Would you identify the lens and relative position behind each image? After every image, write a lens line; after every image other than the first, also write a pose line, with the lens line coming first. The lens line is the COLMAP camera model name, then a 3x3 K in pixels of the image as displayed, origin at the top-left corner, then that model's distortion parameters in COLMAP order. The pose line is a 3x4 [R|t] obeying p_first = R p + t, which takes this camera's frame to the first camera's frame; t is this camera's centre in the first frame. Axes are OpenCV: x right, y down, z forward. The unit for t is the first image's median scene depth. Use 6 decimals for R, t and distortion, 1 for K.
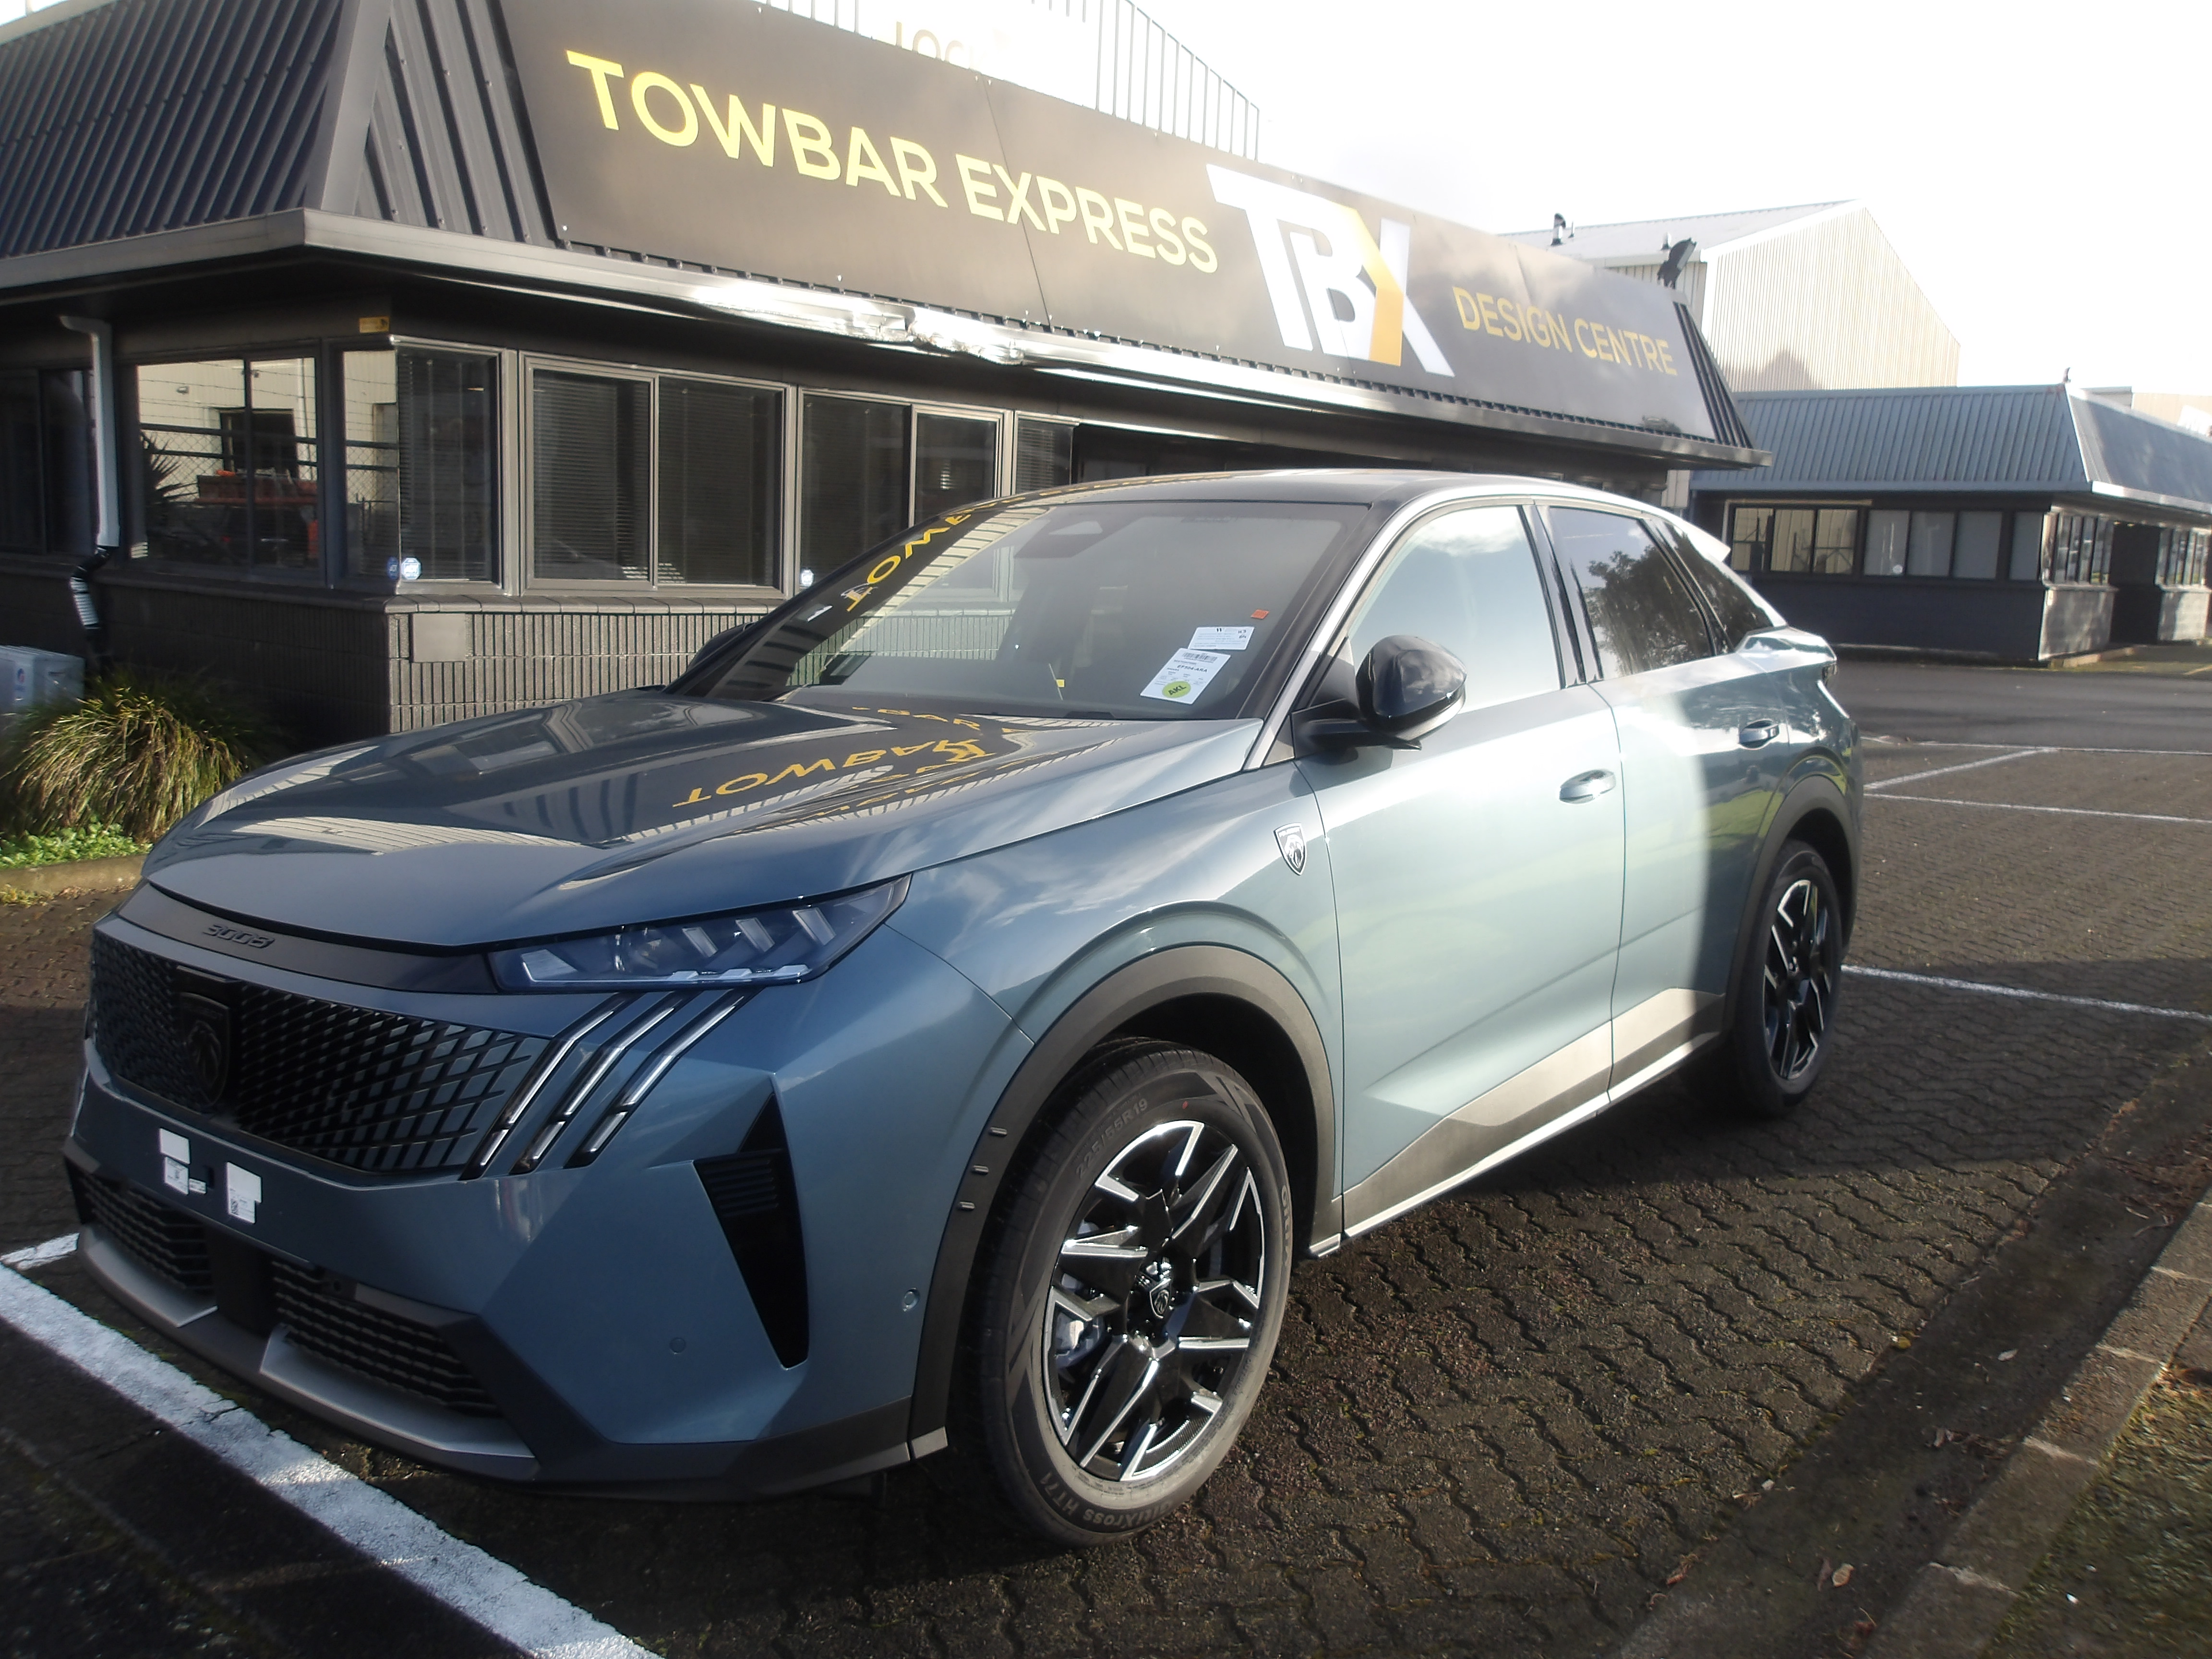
lens RADIAL K [[1896.6, 0, 1106.0], [0, 1896.6, 829.5], [0, 0, 1]] dist [0.002642, 0.010639]
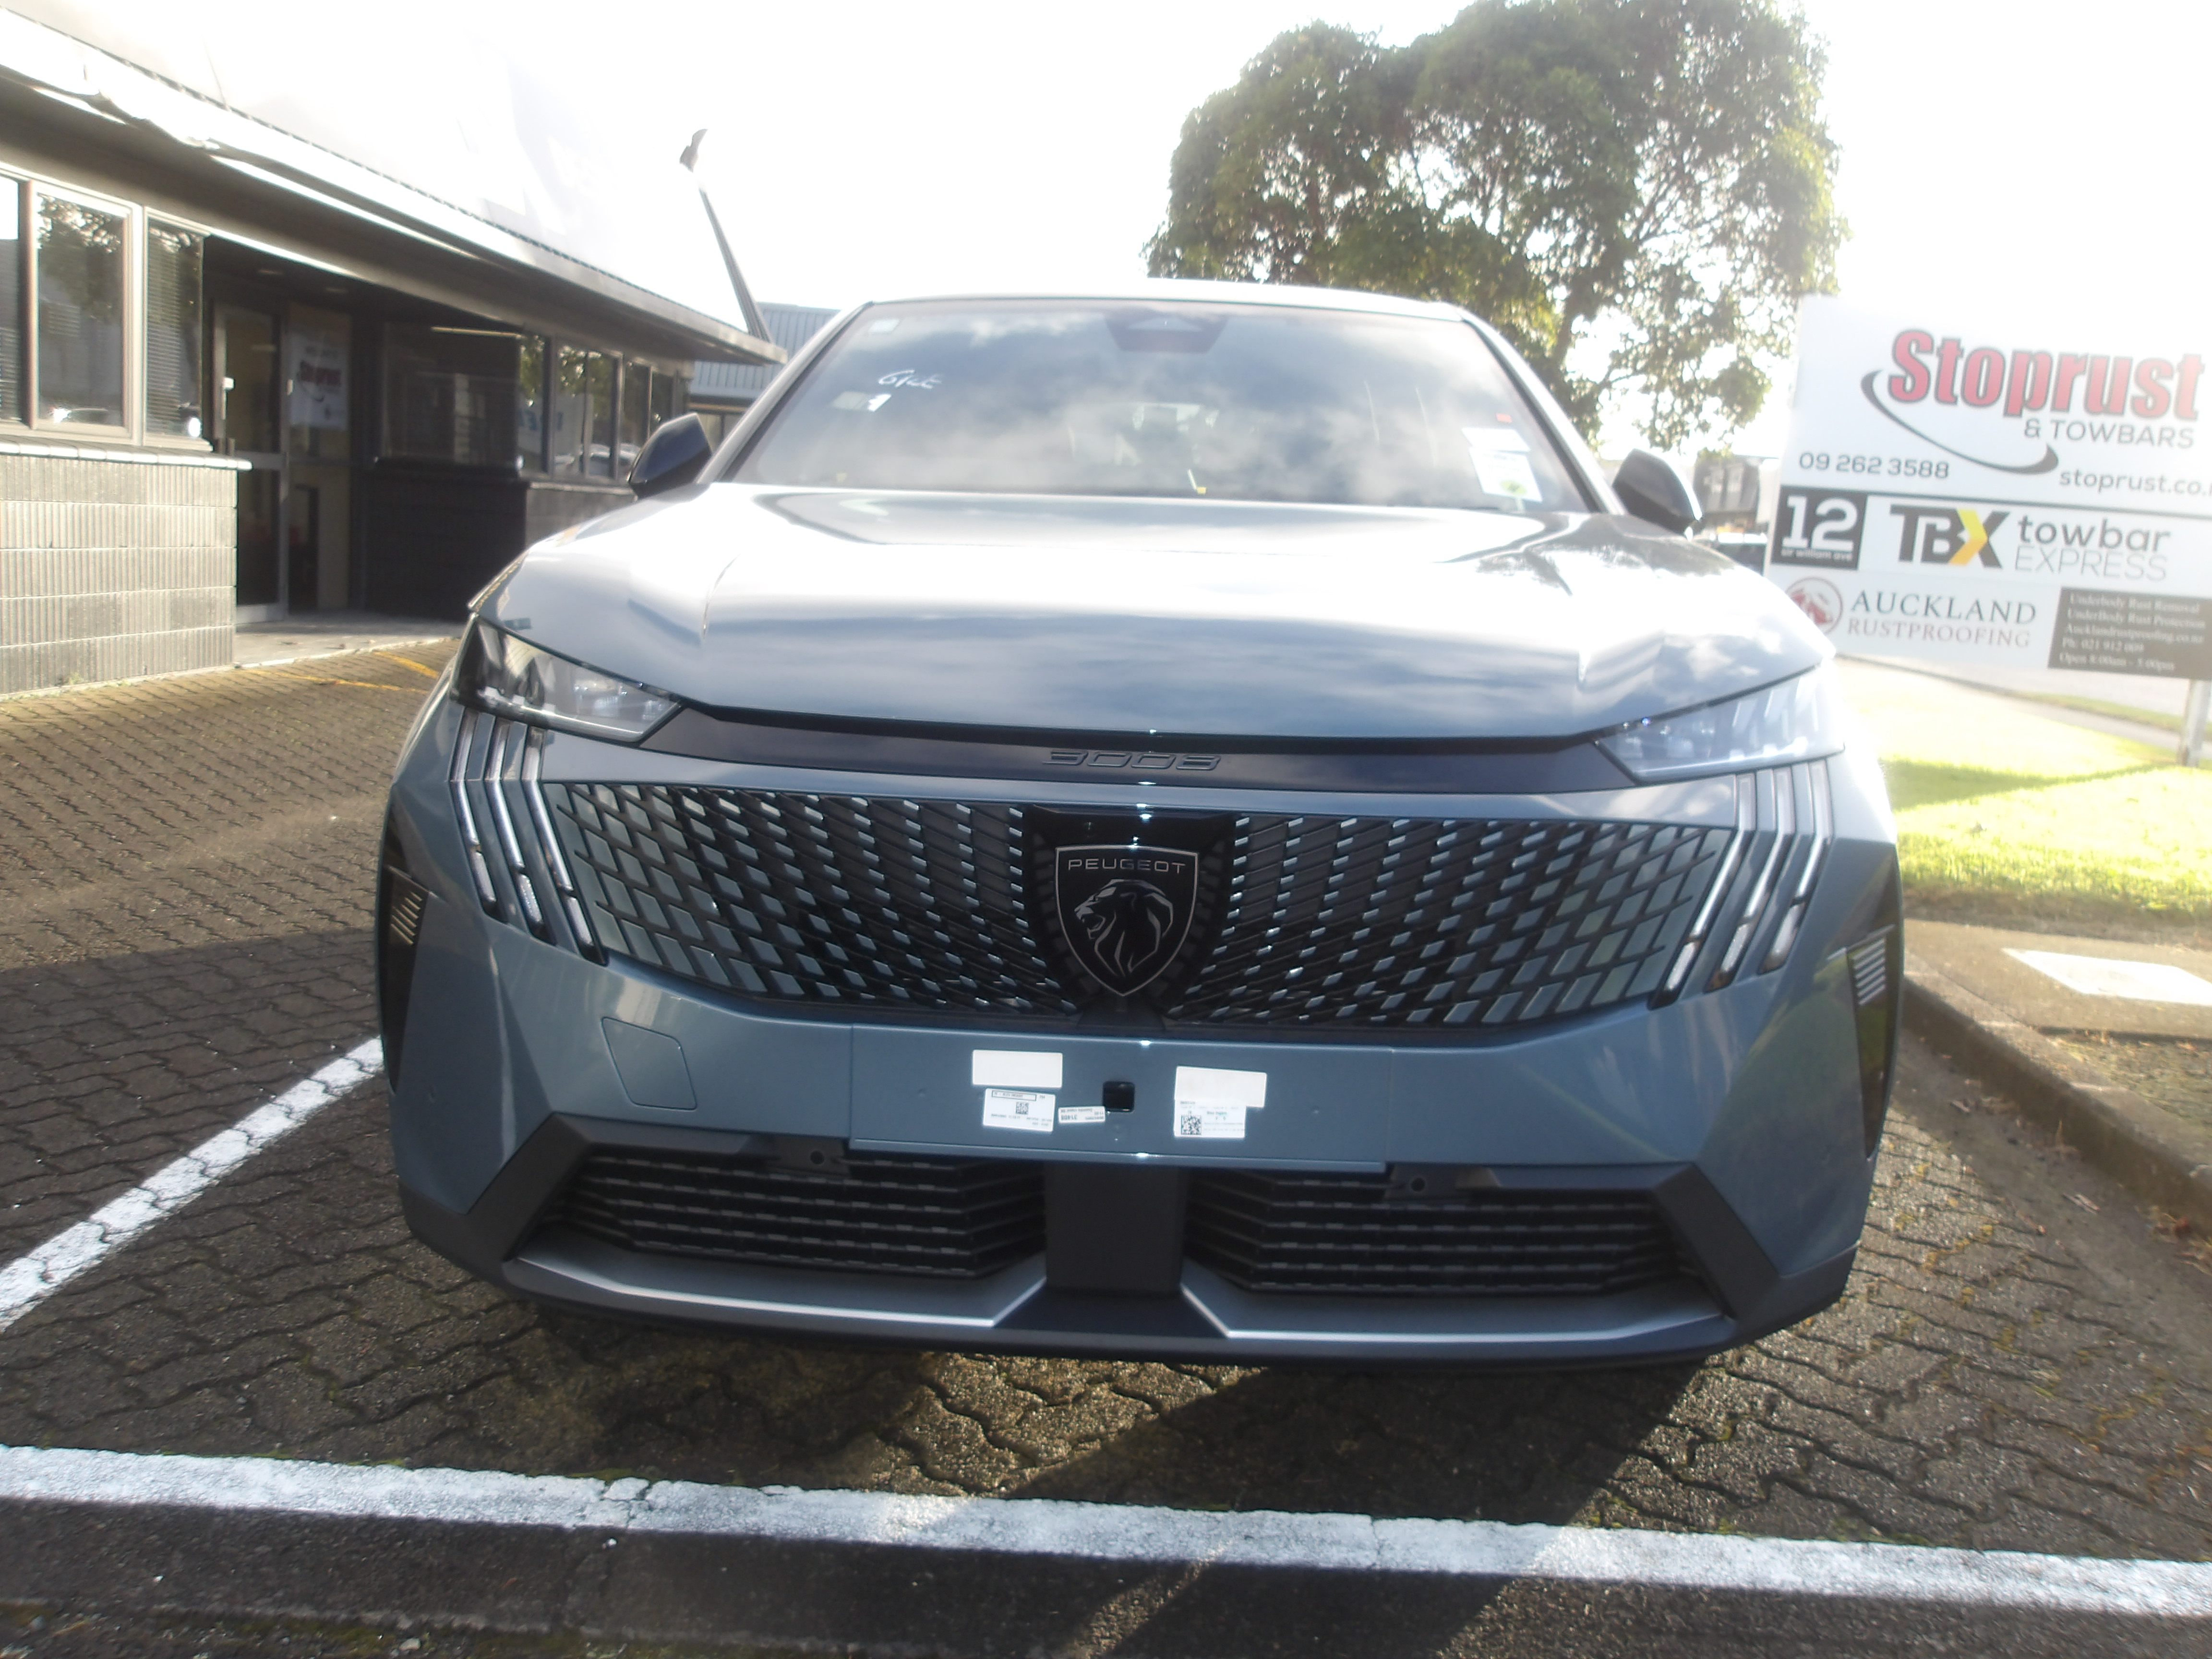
lens RADIAL K [[1896.6, 0, 1106.0], [0, 1896.6, 829.5], [0, 0, 1]] dist [0.002642, 0.010639]
pose [[0.785341, -0.078715, 0.614038, -0.905958], [0.050071, 0.996710, 0.063731, 0.035578], [-0.617035, -0.019306, 0.786699, 0.433924]]
